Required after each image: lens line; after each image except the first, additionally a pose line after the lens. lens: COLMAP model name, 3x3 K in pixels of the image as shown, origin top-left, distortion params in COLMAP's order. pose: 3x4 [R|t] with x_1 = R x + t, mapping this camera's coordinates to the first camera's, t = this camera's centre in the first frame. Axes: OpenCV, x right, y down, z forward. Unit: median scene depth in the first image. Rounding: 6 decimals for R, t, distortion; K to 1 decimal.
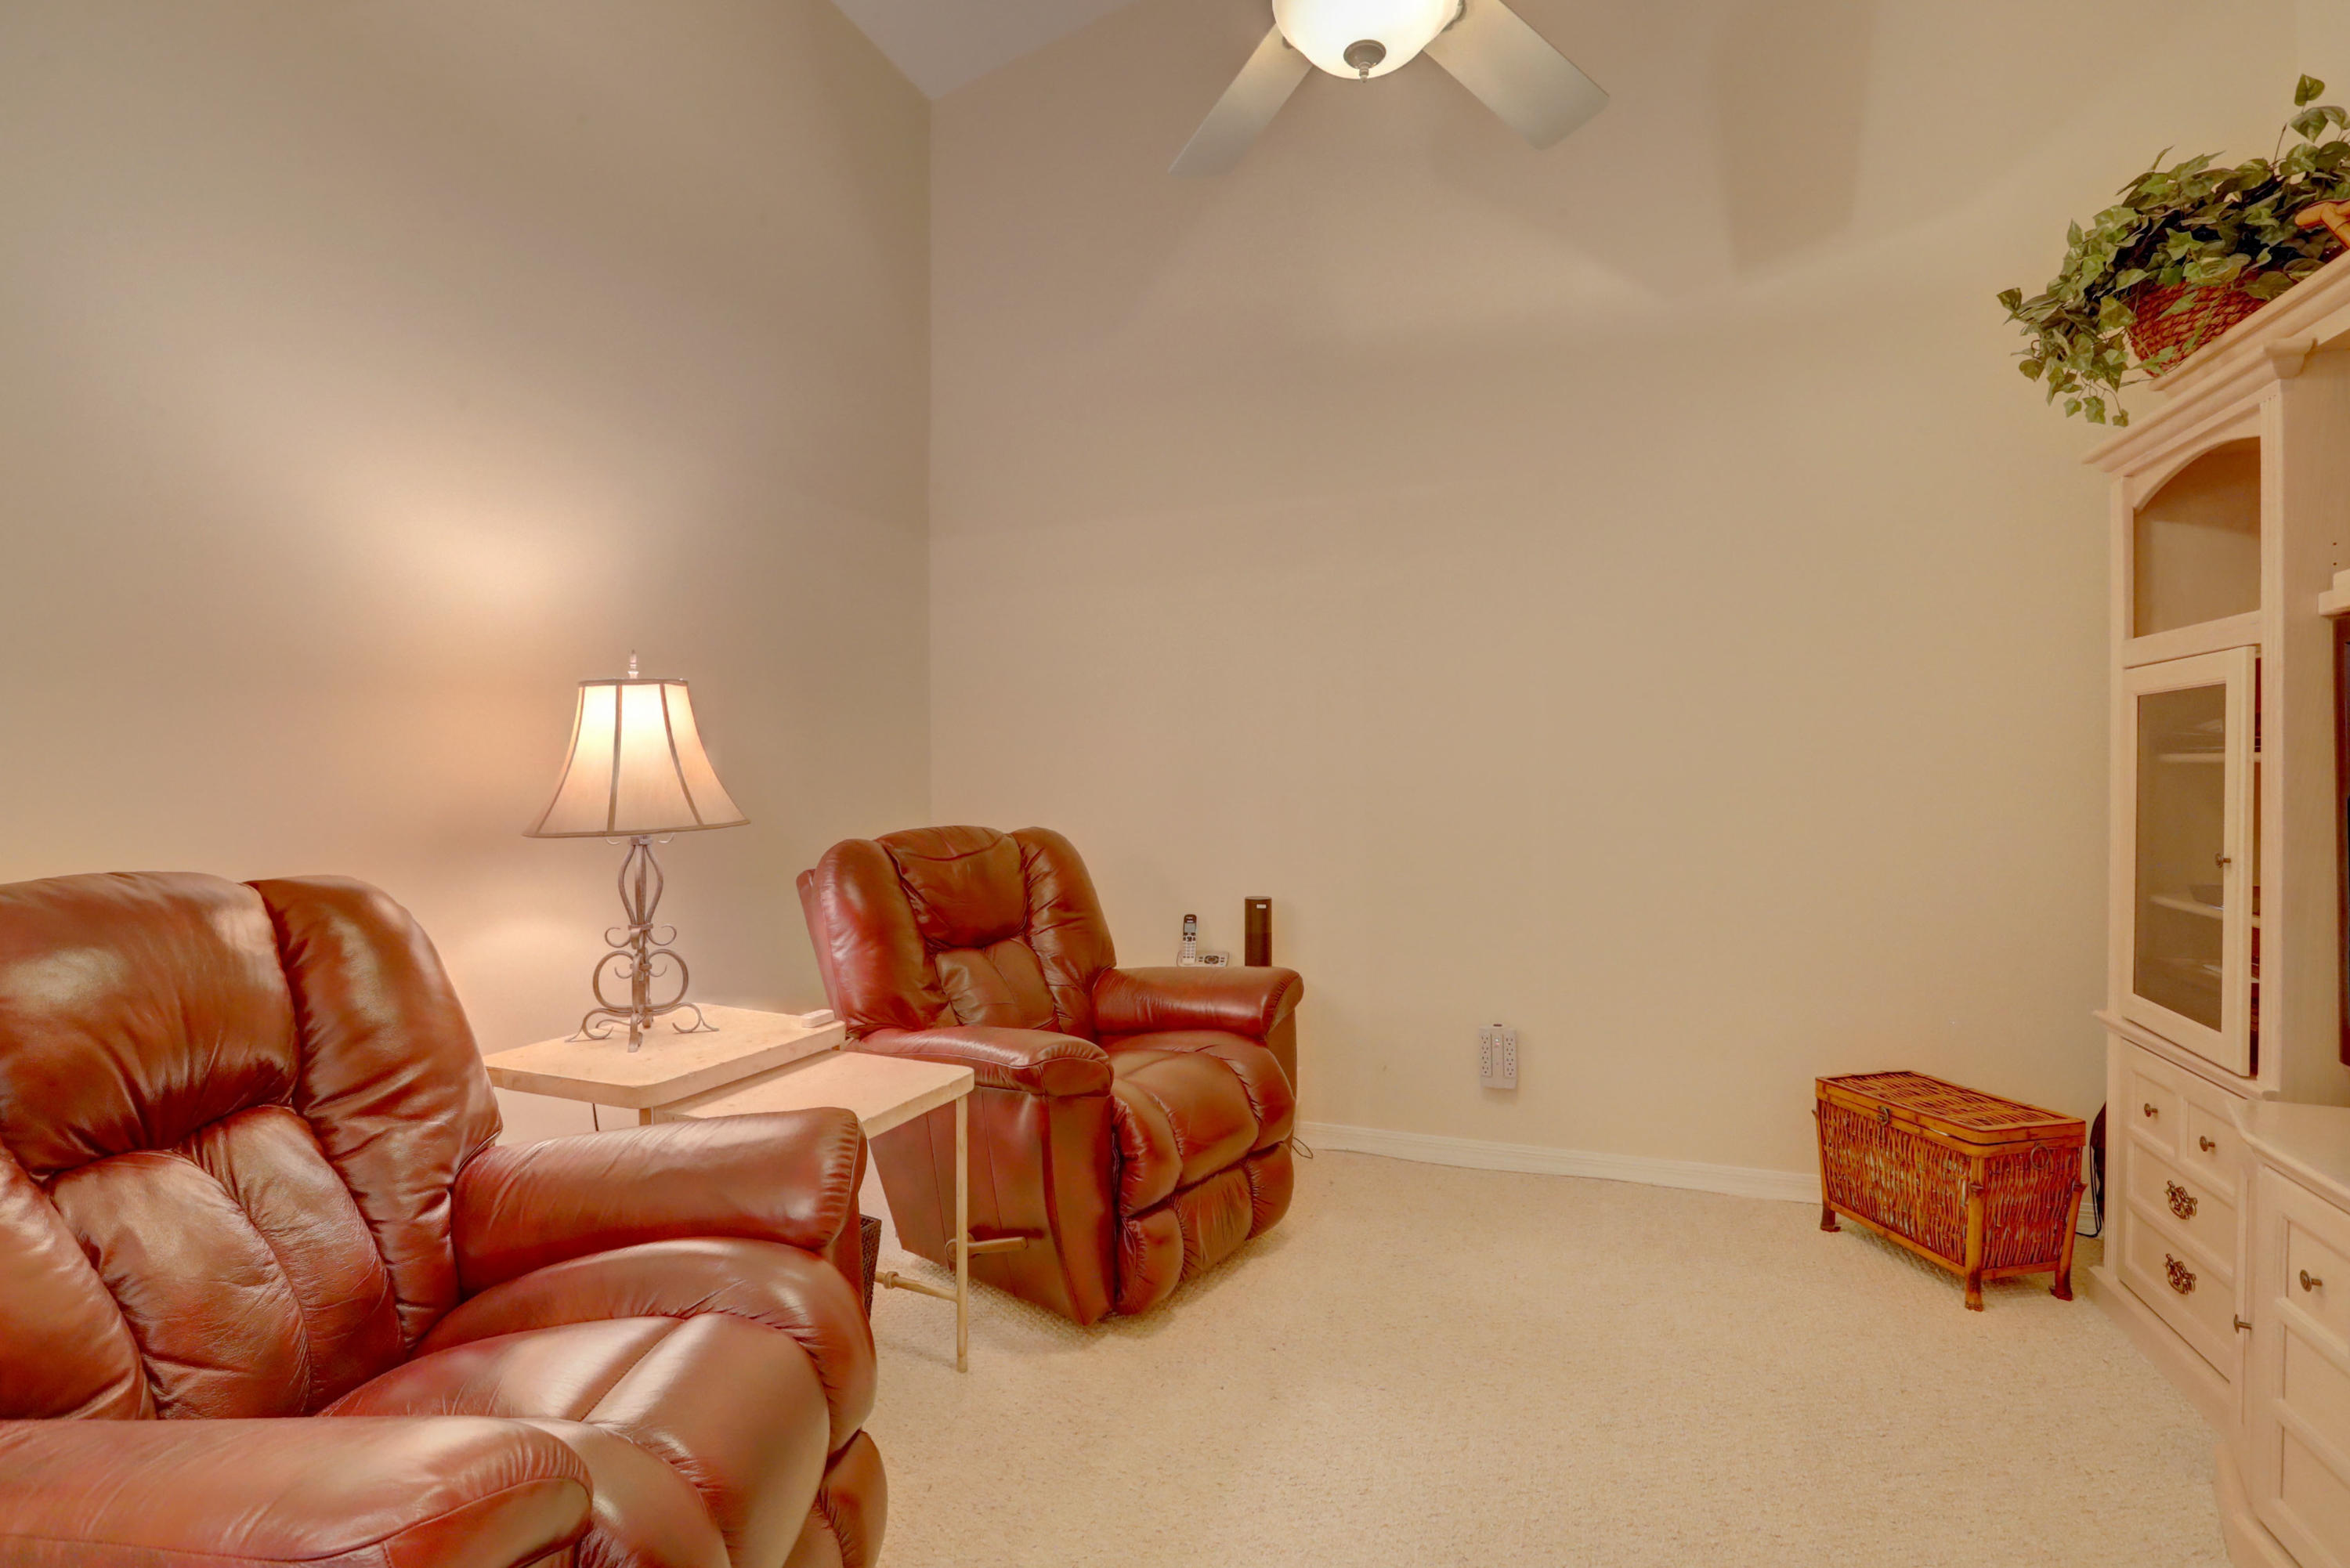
lens RADIAL K [[1095.1, 0, 1171.4], [0, 1095.1, 784.3], [0, 0, 1]] dist [-0.025446, 0.010737]
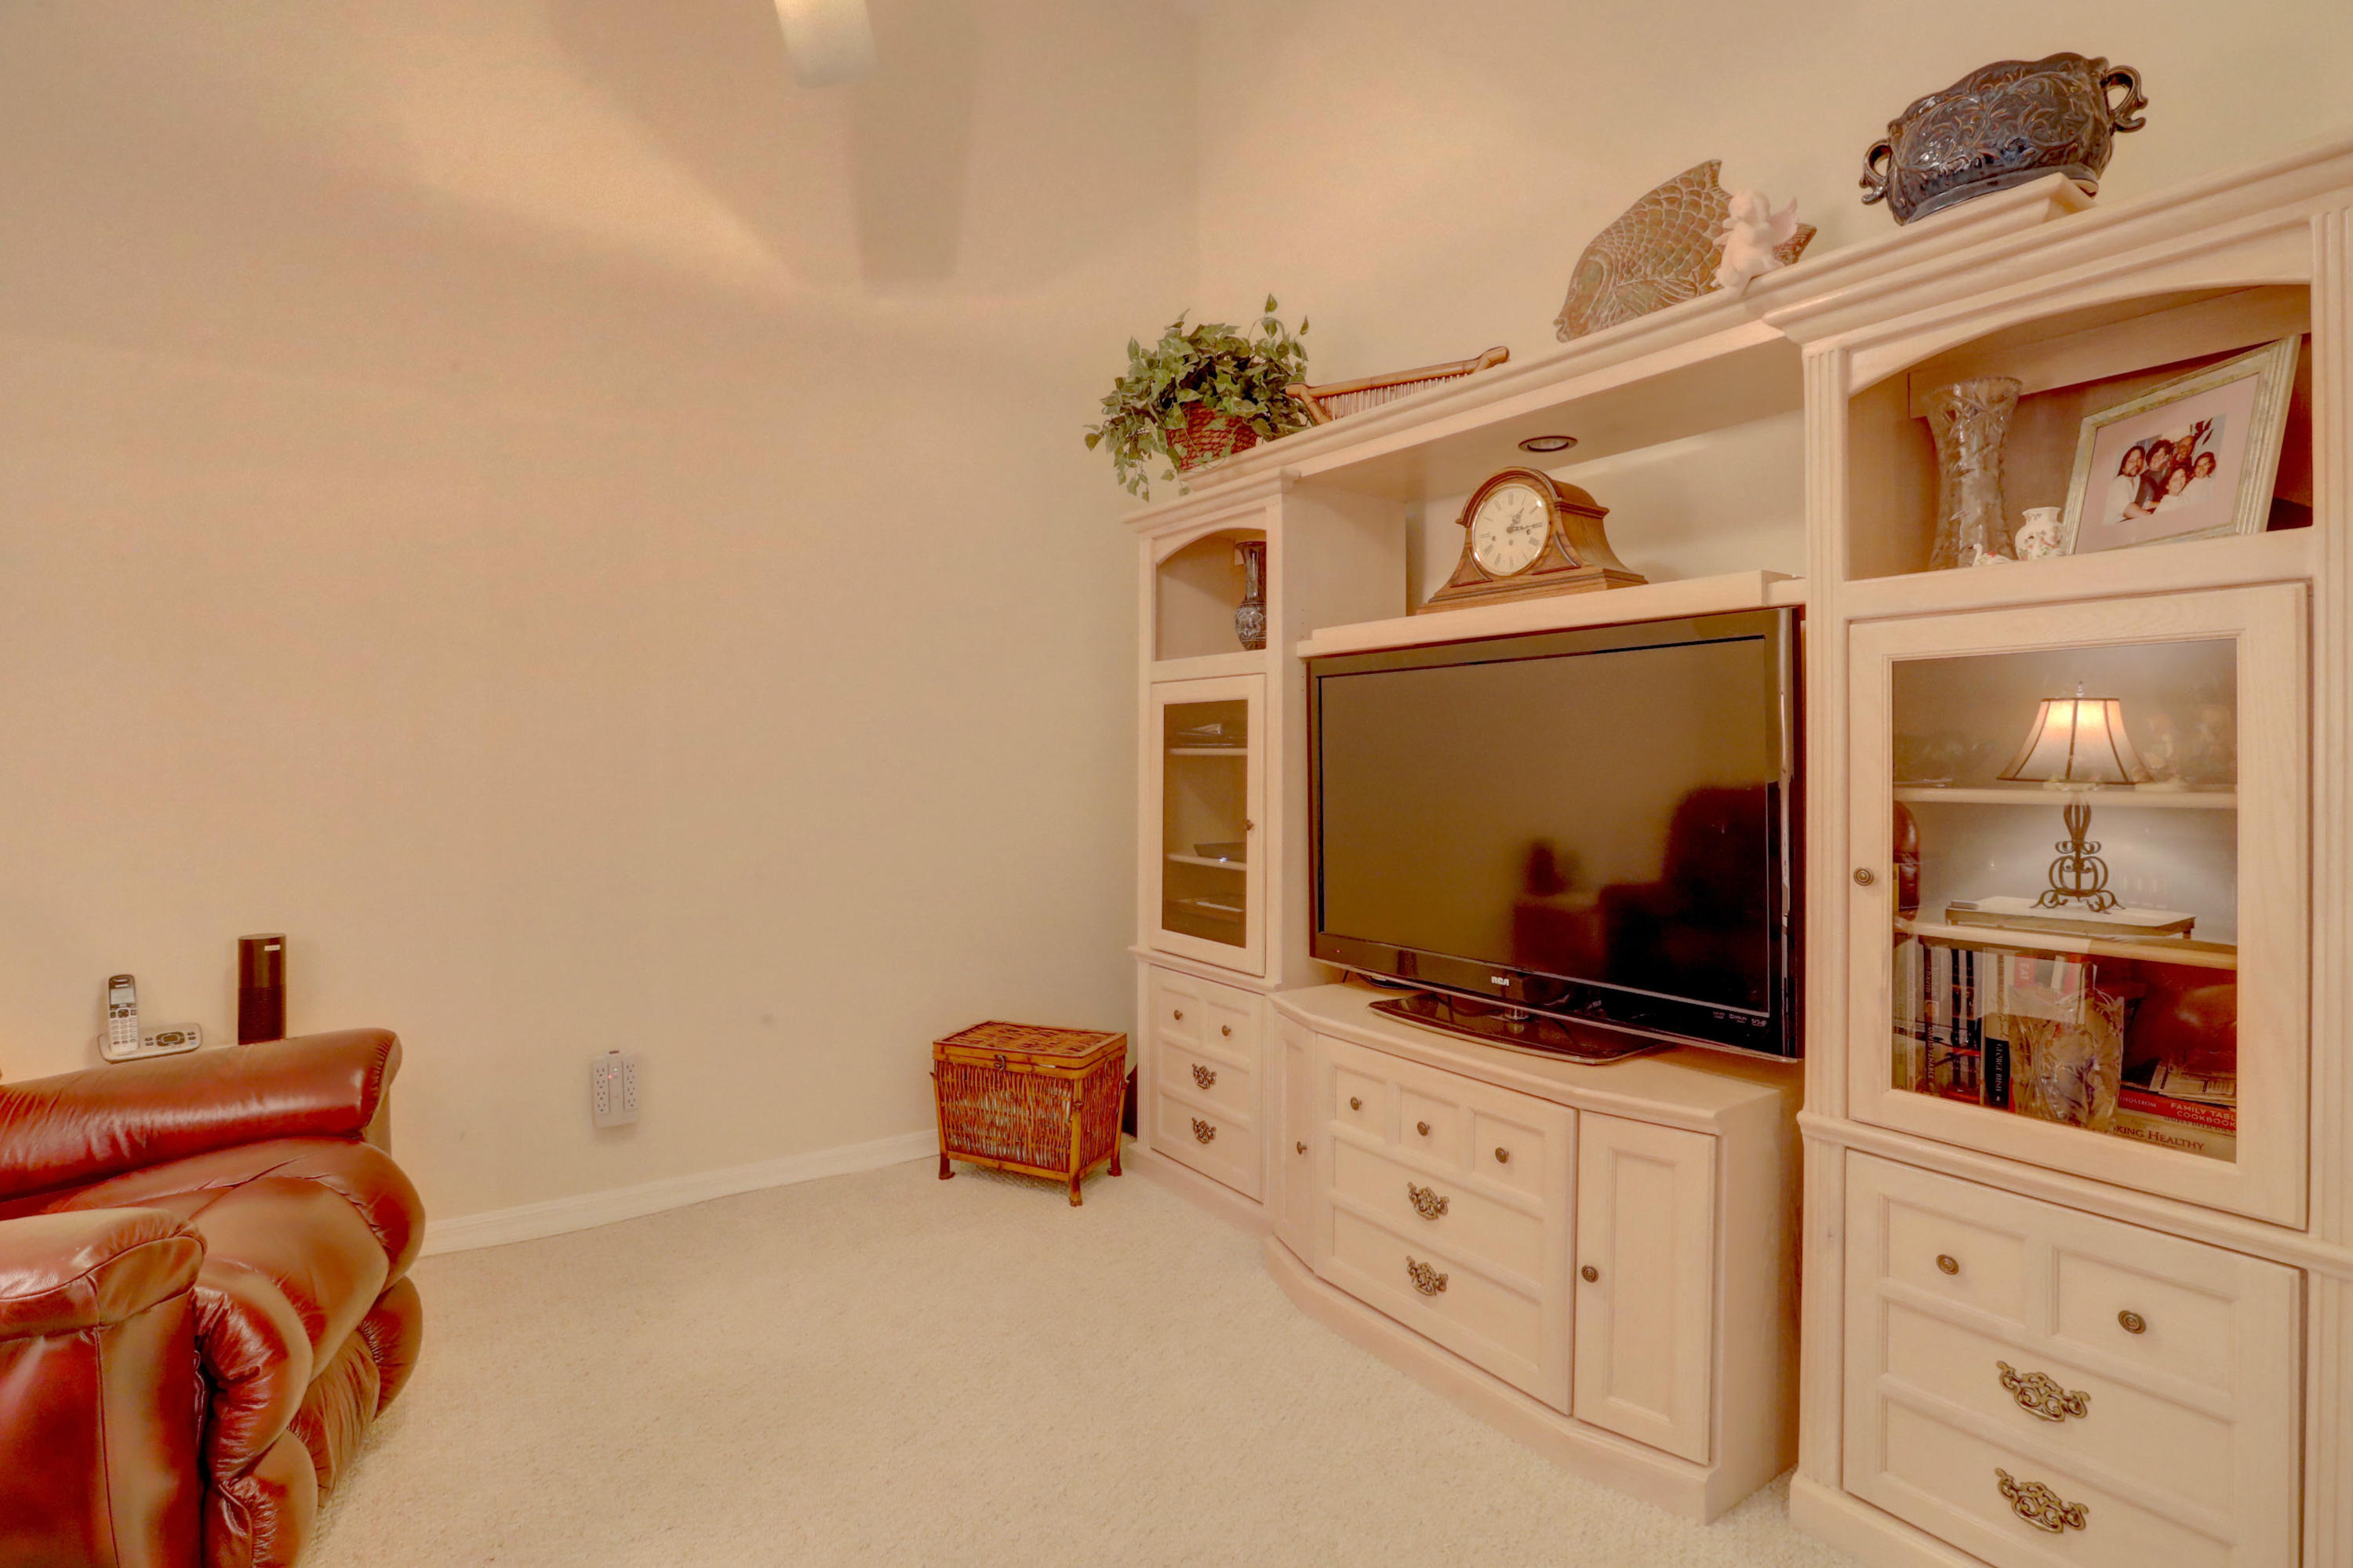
lens RADIAL K [[1110.2, 0, 1172.7], [0, 1110.2, 750.7], [0, 0, 1]] dist [-0.044825, 0.014343]
pose [[0.579733, 0.014161, 0.814683, -0.204838], [0.001240, 0.999832, -0.018261, -0.000503], [-0.814805, 0.011597, 0.579618, 0.189741]]
